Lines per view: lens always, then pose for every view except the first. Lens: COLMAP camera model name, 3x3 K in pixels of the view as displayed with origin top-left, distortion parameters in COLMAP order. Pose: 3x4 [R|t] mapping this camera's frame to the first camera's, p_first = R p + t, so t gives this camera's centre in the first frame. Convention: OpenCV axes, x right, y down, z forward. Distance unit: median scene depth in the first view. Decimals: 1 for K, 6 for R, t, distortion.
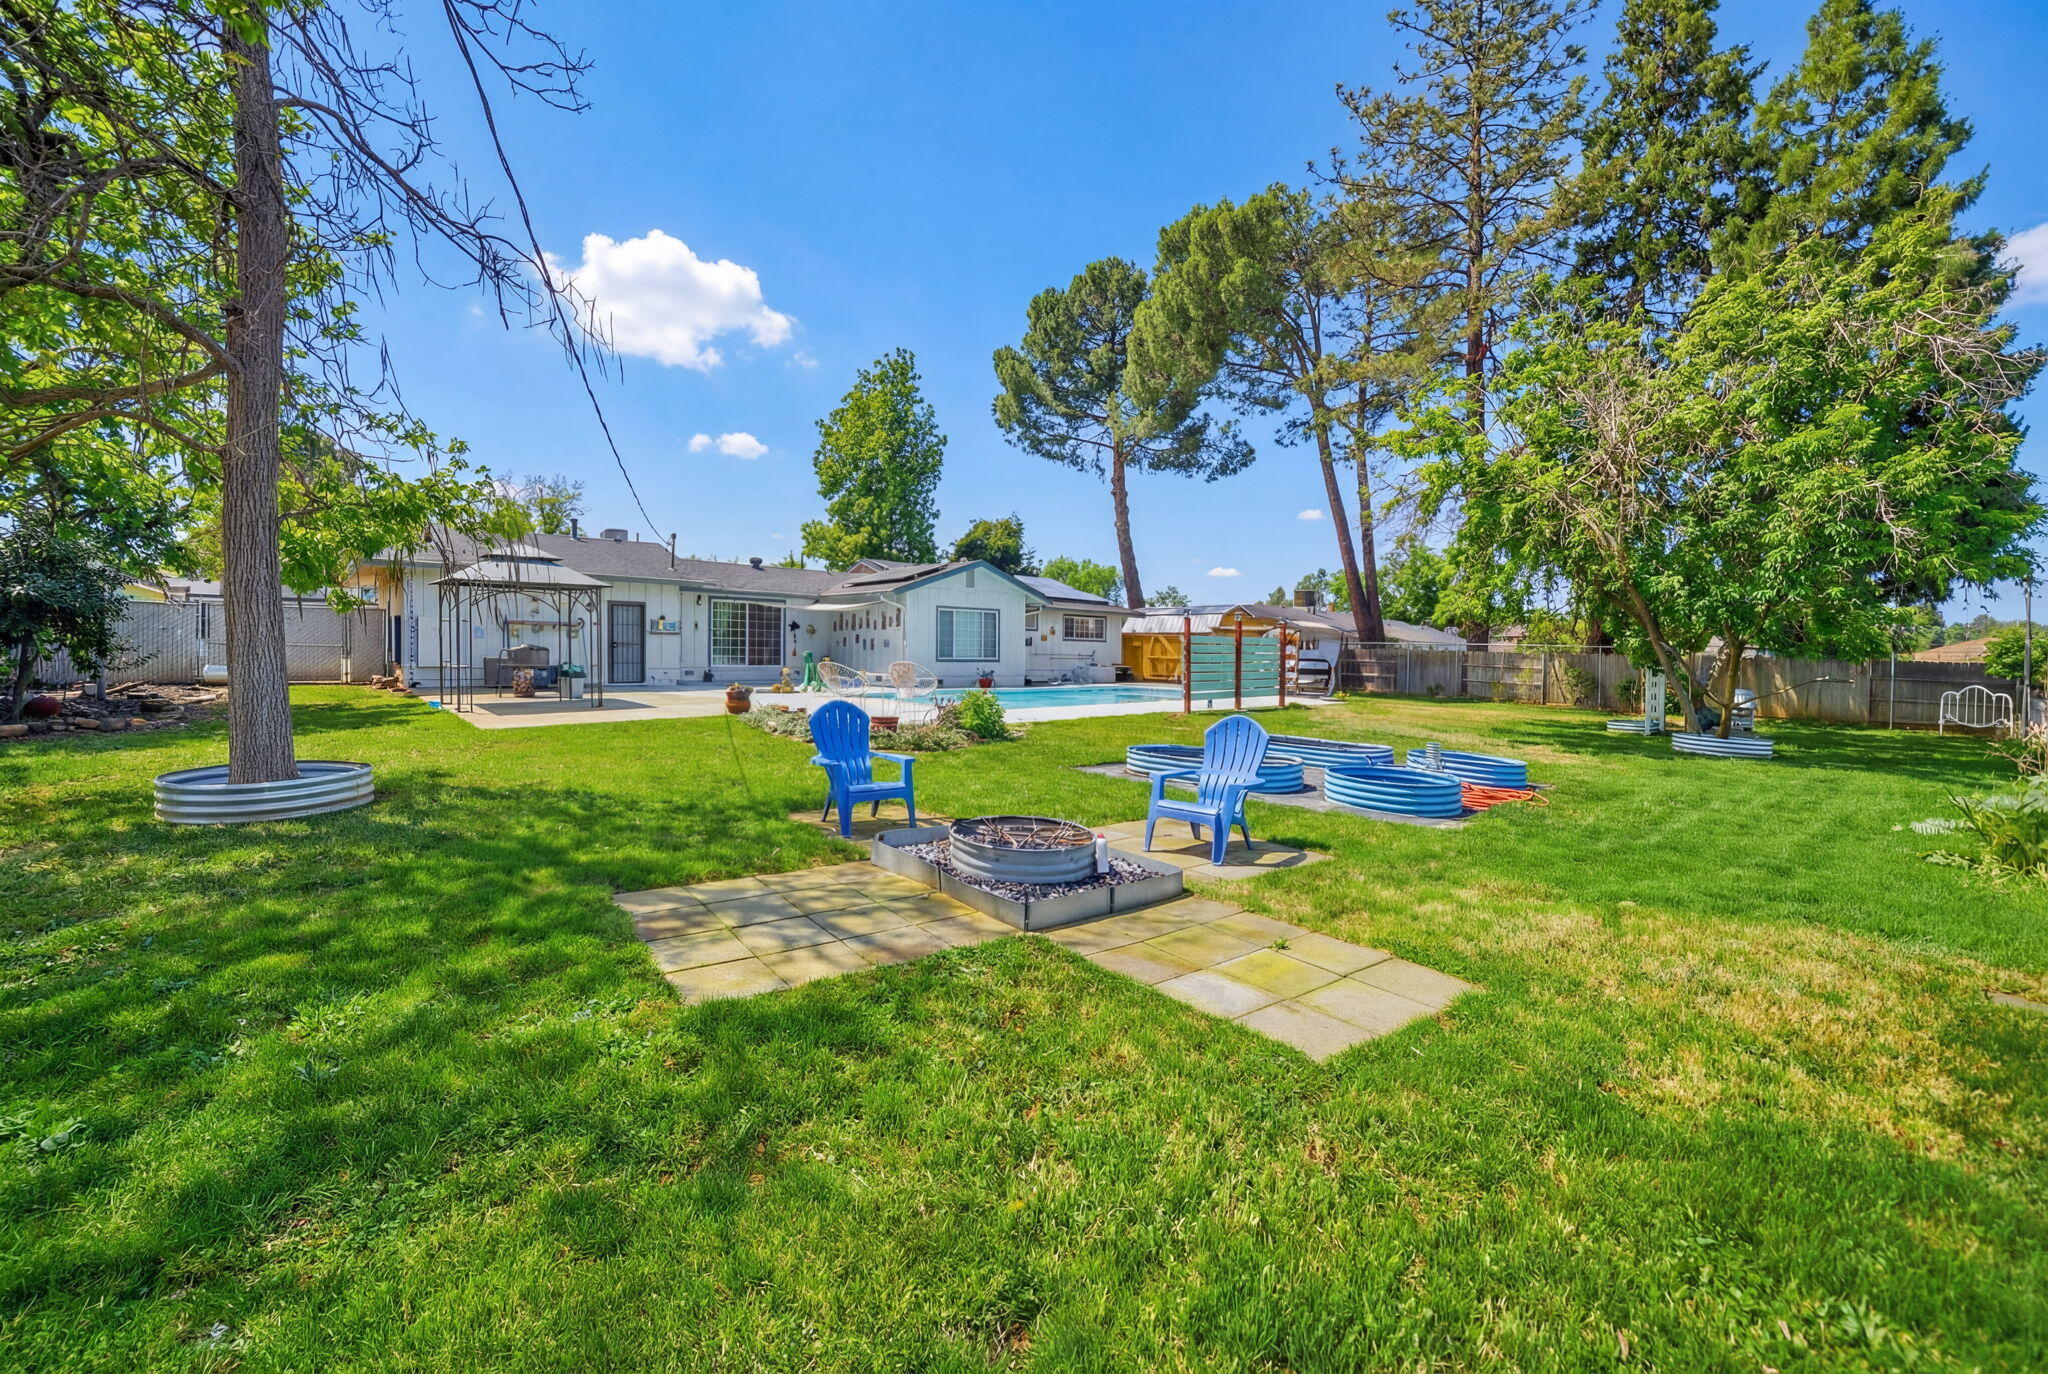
lens RADIAL K [[828.1, 0, 956.7], [0, 828.1, 692.0], [0, 0, 1]] dist [-0.000226, 0.000138]
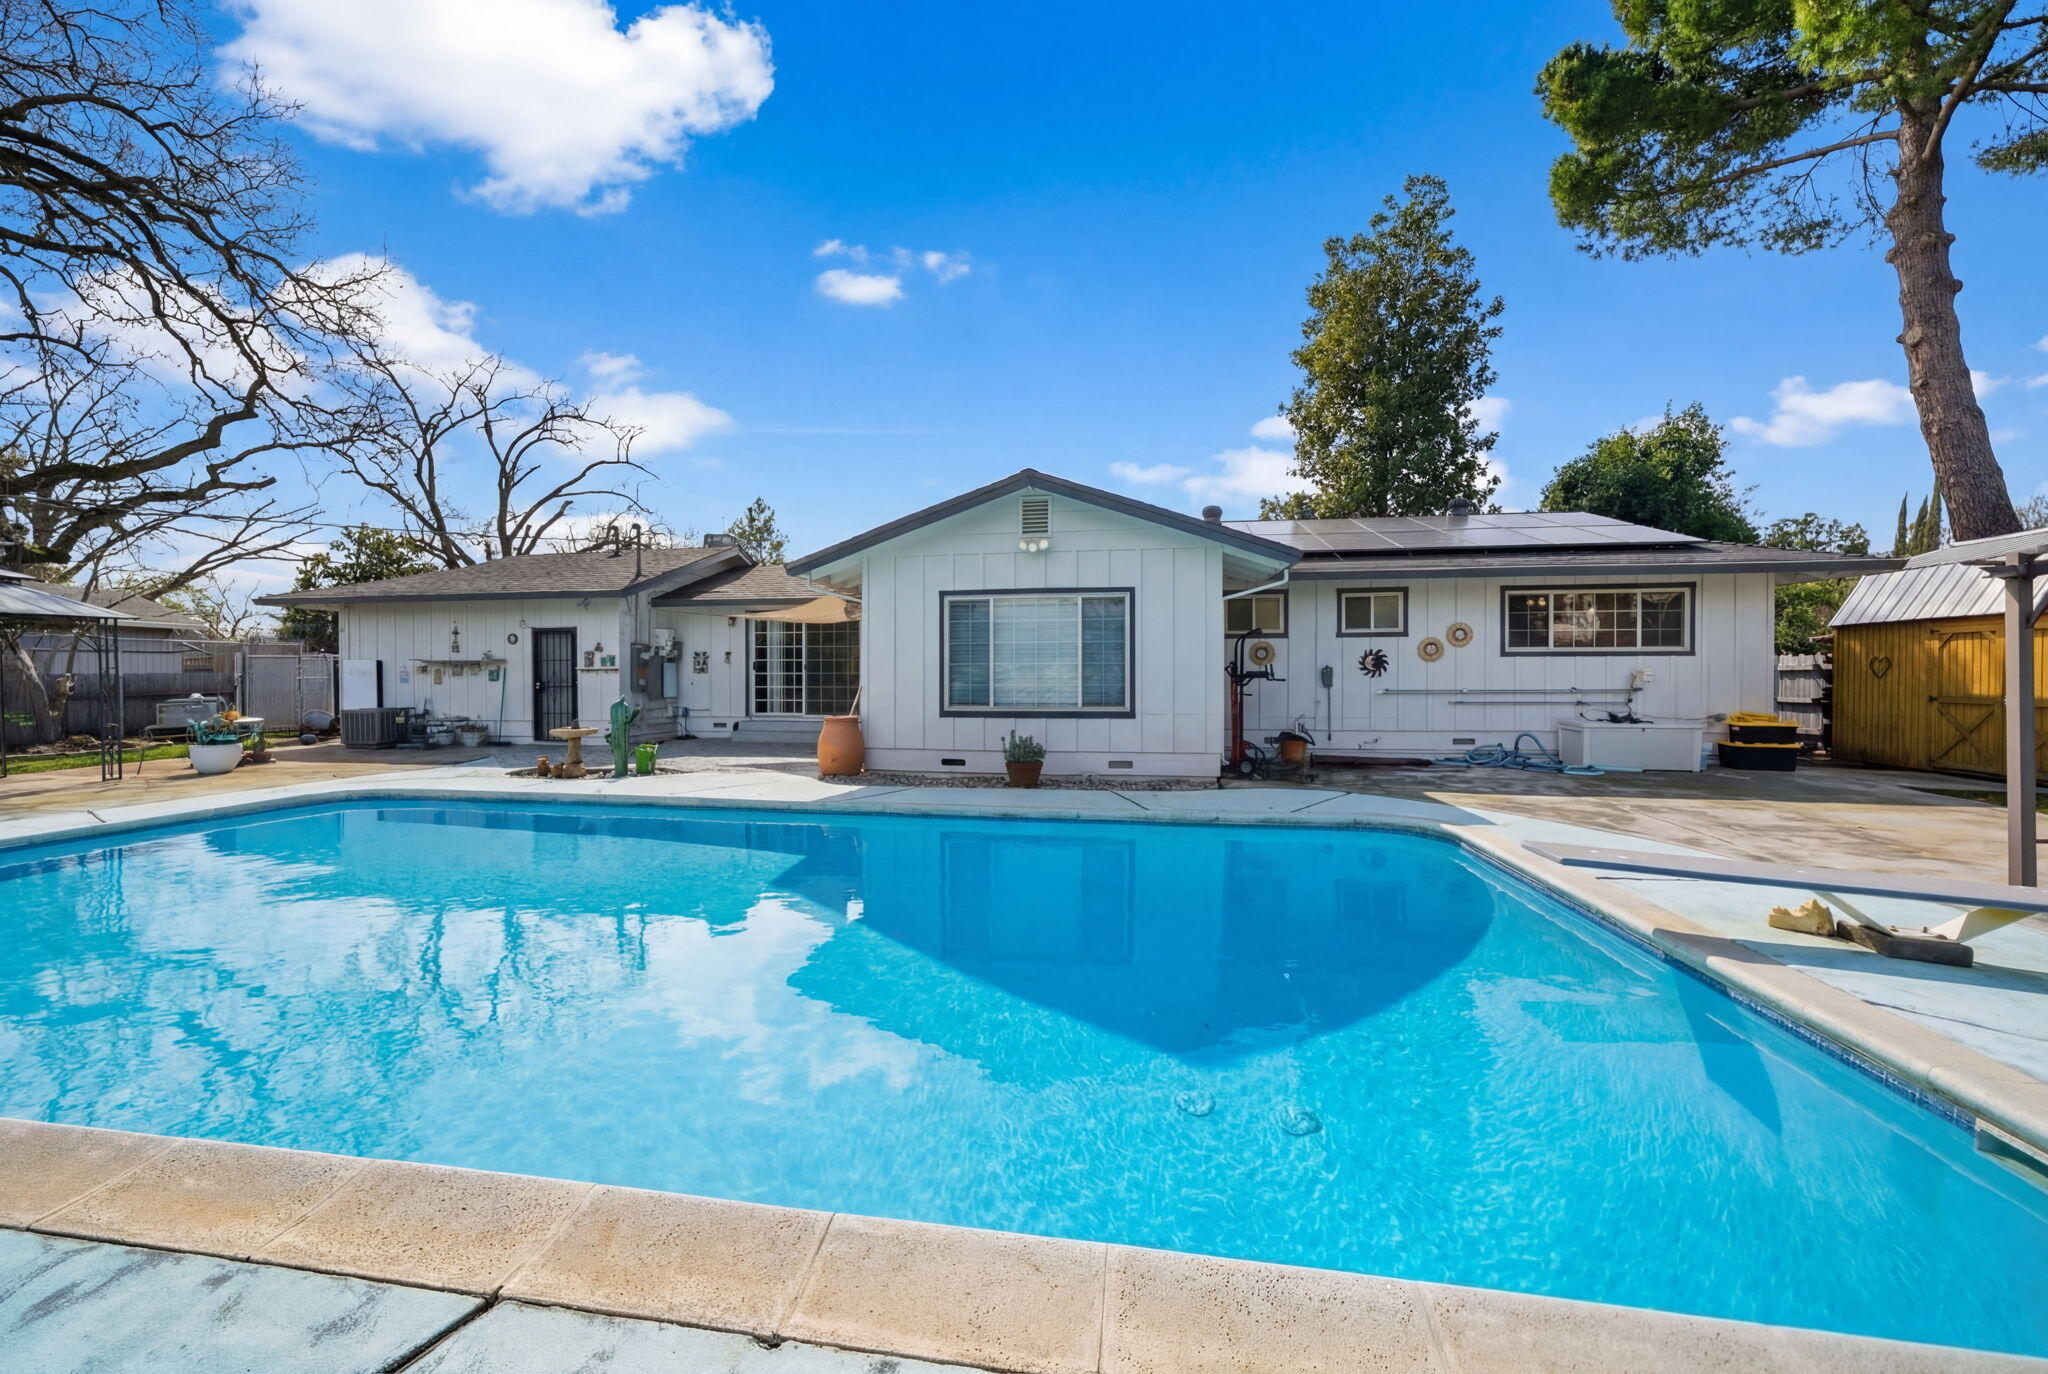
lens RADIAL K [[800.7, 0, 1015.2], [0, 800.7, 687.4], [0, 0, 1]] dist [0.002170, 0.000722]
pose [[0.652570, -0.010108, -0.757661, 0.225337], [-0.018930, 0.999381, -0.029637, -0.027763], [0.757492, 0.033683, 0.651975, 0.512490]]
